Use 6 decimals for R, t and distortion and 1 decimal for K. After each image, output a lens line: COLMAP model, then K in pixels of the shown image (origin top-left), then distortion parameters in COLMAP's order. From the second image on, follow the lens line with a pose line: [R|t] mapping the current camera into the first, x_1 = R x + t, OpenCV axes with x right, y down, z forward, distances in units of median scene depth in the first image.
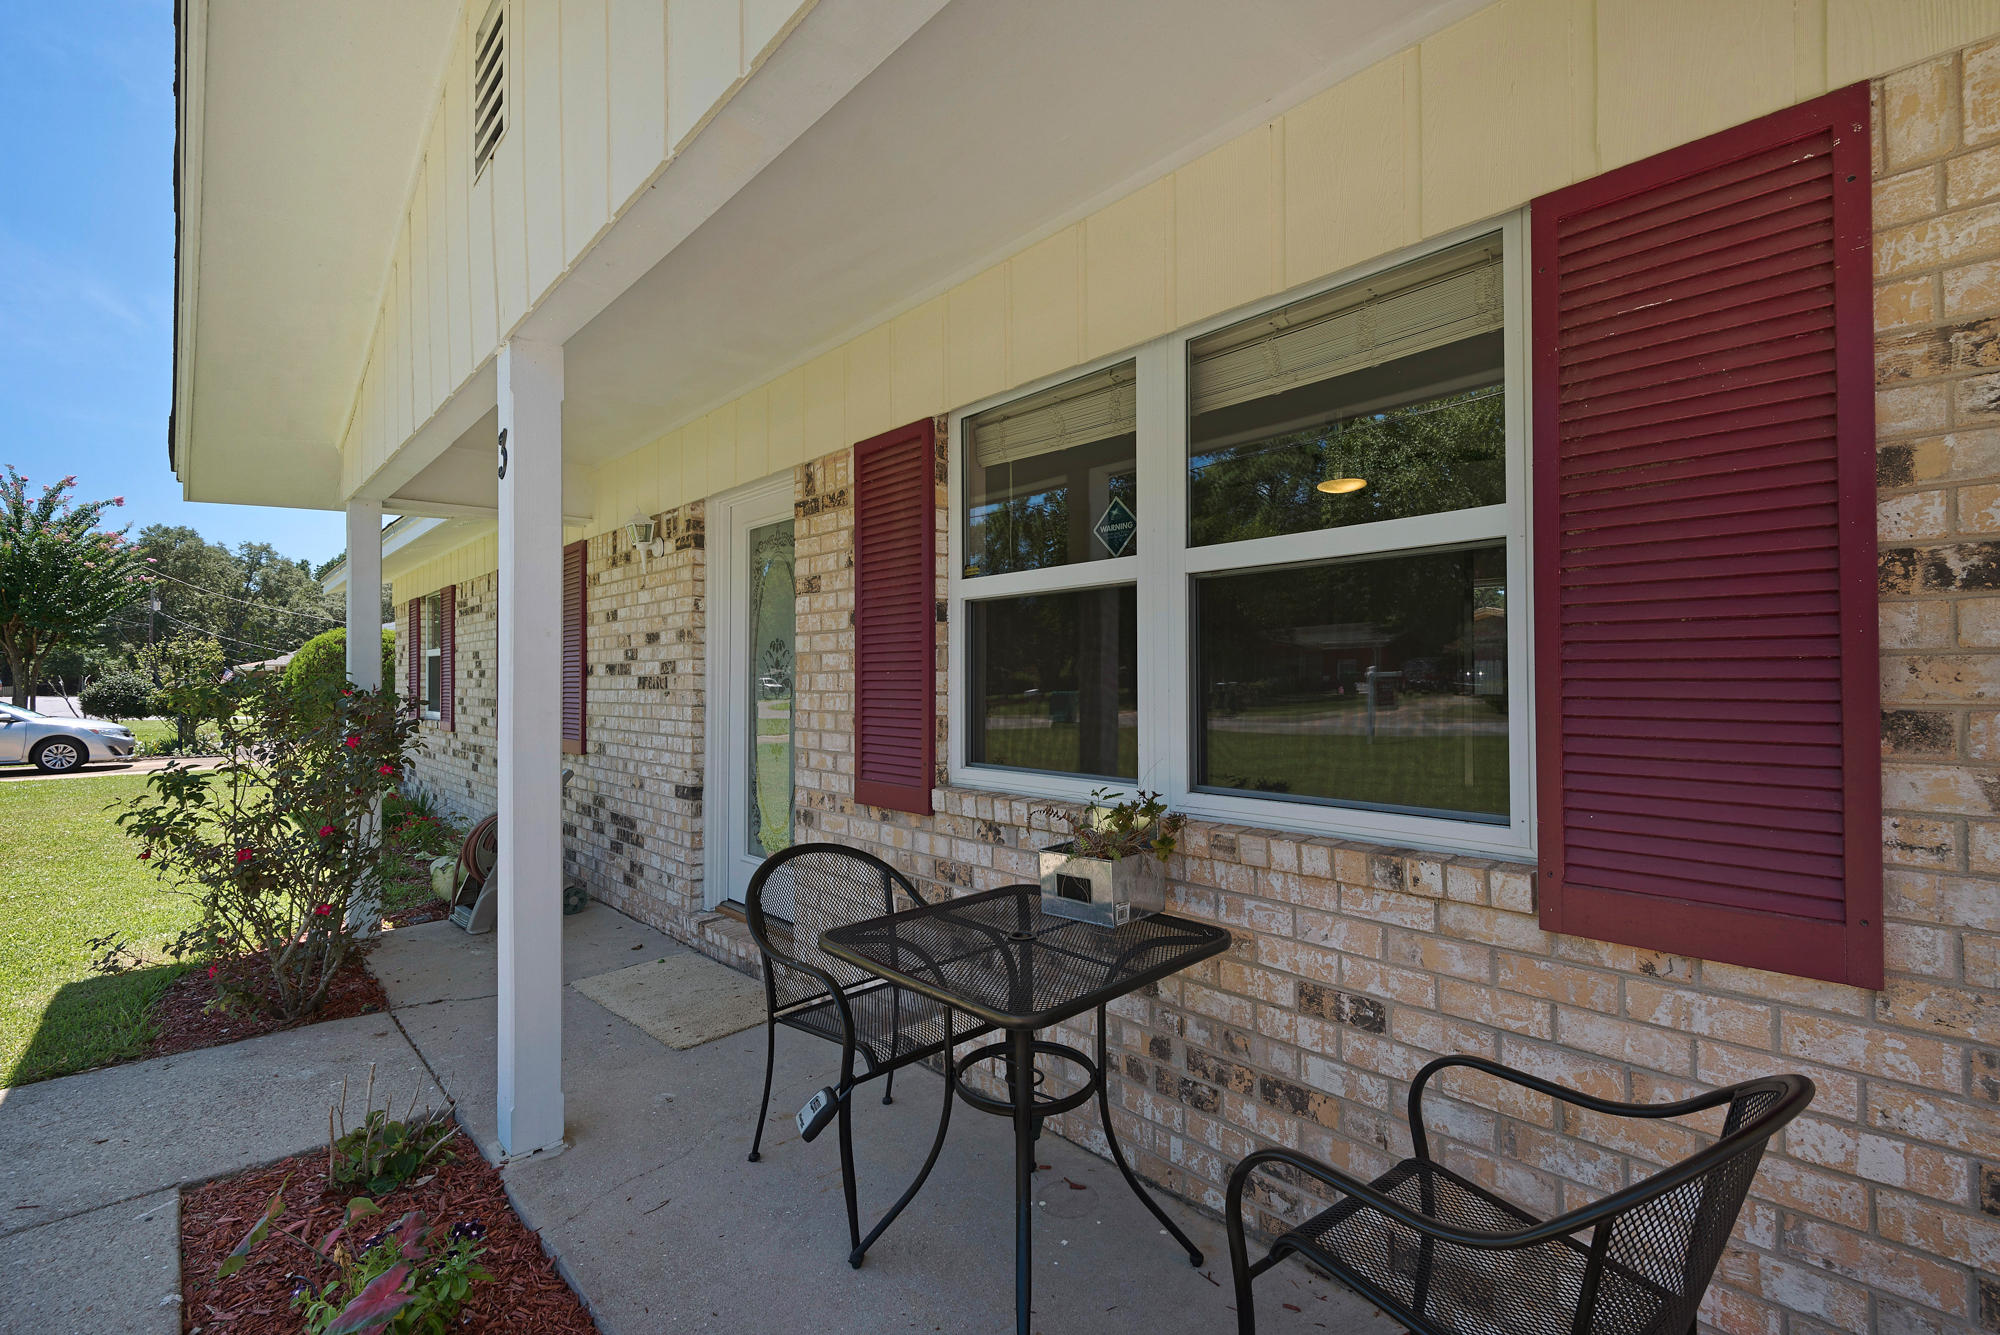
lens RADIAL K [[907.9, 0, 998.4], [0, 907.9, 671.1], [0, 0, 1]] dist [0.027140, 0.000185]
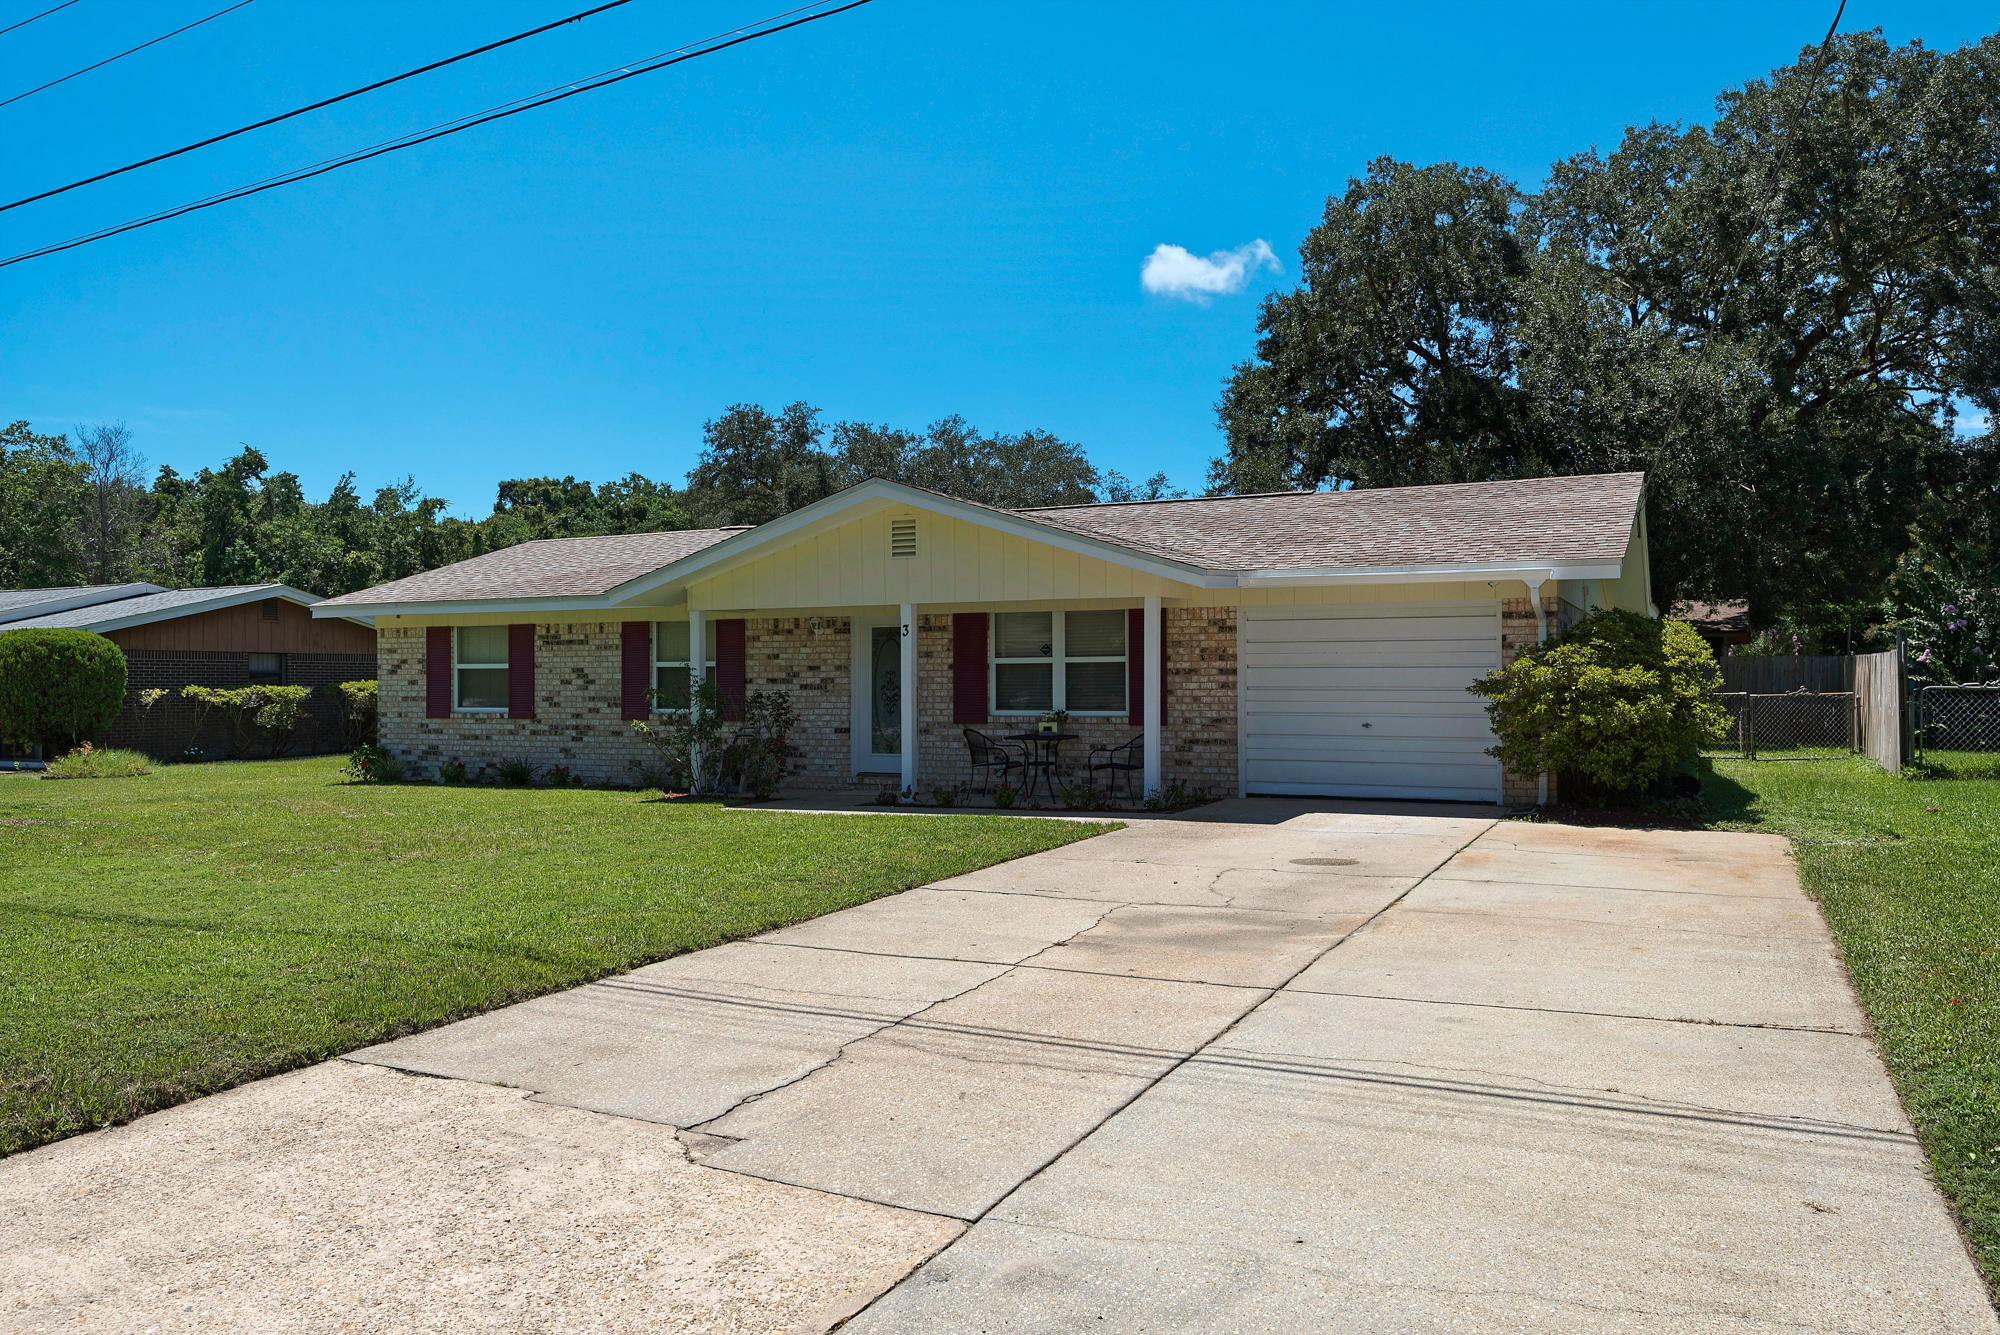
lens RADIAL K [[1308.0, 0, 999.2], [0, 1308.0, 672.4], [0, 0, 1]] dist [-0.001714, 0.000298]
pose [[0.931065, 0.003581, 0.364836, -2.080350], [-0.004686, 0.999987, 0.002144, -0.060099], [-0.364824, -0.003706, 0.931069, -4.156634]]
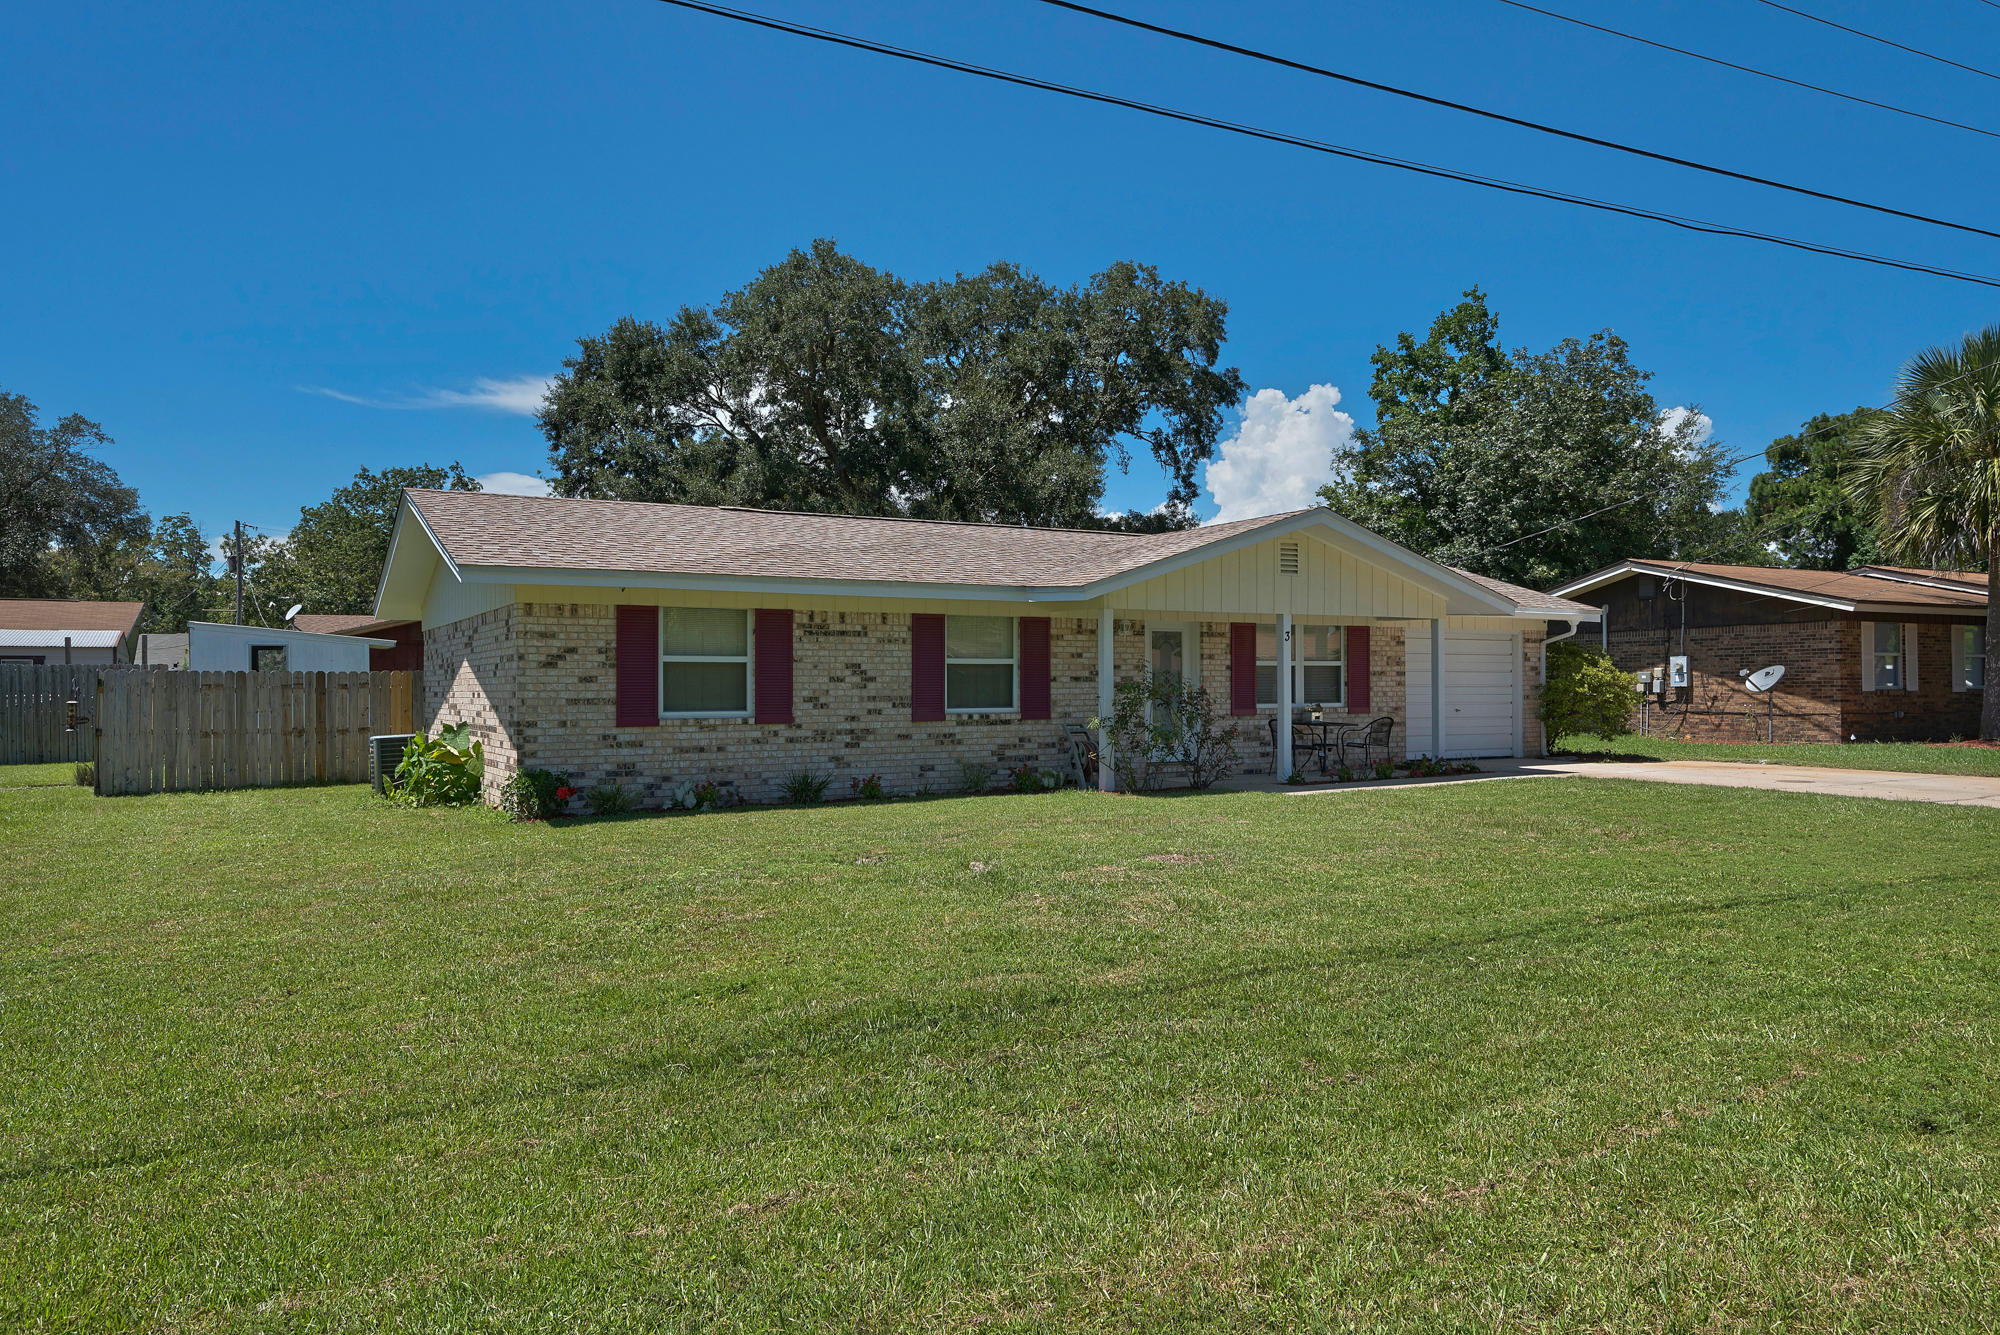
lens RADIAL K [[1404.1, 0, 998.3], [0, 1404.1, 669.6], [0, 0, 1]] dist [-0.001704, -0.000041]
pose [[0.247491, 0.012770, 0.968806, -7.428646], [-0.010620, 0.999889, -0.010467, 0.025745], [-0.968832, -0.007699, 0.247599, 0.589648]]
